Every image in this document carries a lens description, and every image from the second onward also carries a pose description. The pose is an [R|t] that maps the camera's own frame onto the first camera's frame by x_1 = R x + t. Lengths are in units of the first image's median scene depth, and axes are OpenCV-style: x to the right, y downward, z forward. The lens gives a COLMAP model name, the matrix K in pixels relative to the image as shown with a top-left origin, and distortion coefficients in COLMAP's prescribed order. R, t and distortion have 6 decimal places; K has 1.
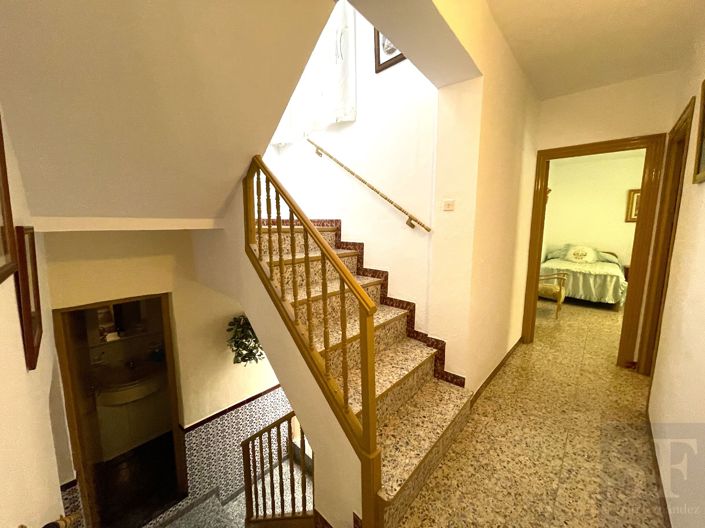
lens RADIAL K [[285.9, 0, 352.5], [0, 285.9, 264.0], [0, 0, 1]] dist [-0.000232, -0.000008]
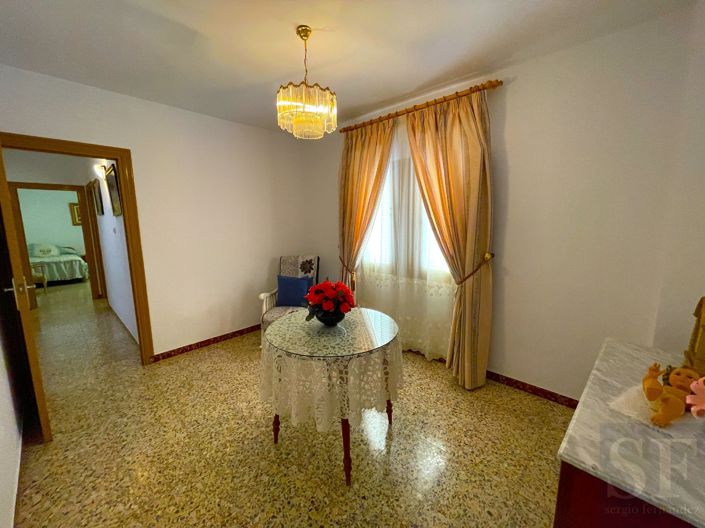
lens RADIAL K [[280.5, 0, 352.5], [0, 280.5, 264.0], [0, 0, 1]] dist [0.000318, 0.000051]
pose [[0.028803, -0.148273, 0.988527, -0.538953], [0.145752, 0.978991, 0.142596, 0.058273], [-0.988902, 0.139972, 0.049809, -0.540603]]
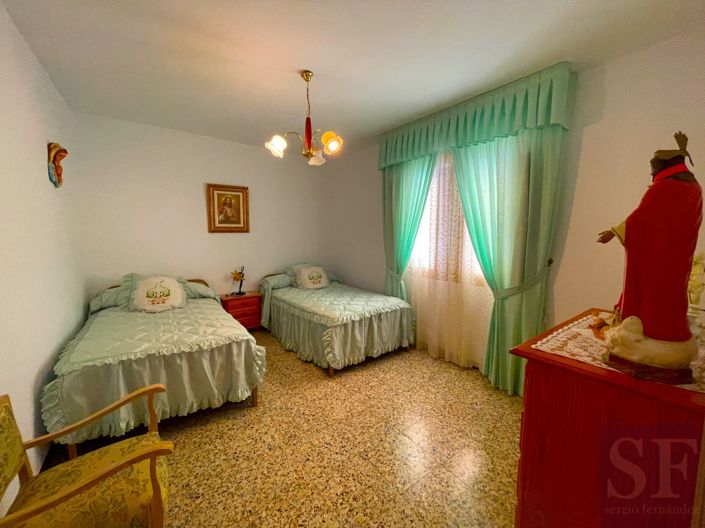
lens RADIAL K [[285.9, 0, 352.5], [0, 285.9, 264.0], [0, 0, 1]] dist [-0.000232, -0.000008]
pose [[0.234258, -0.099440, 0.967075, 0.471326], [0.124805, 0.989600, 0.071524, -0.099662], [-0.964130, 0.103941, 0.244233, 0.651101]]
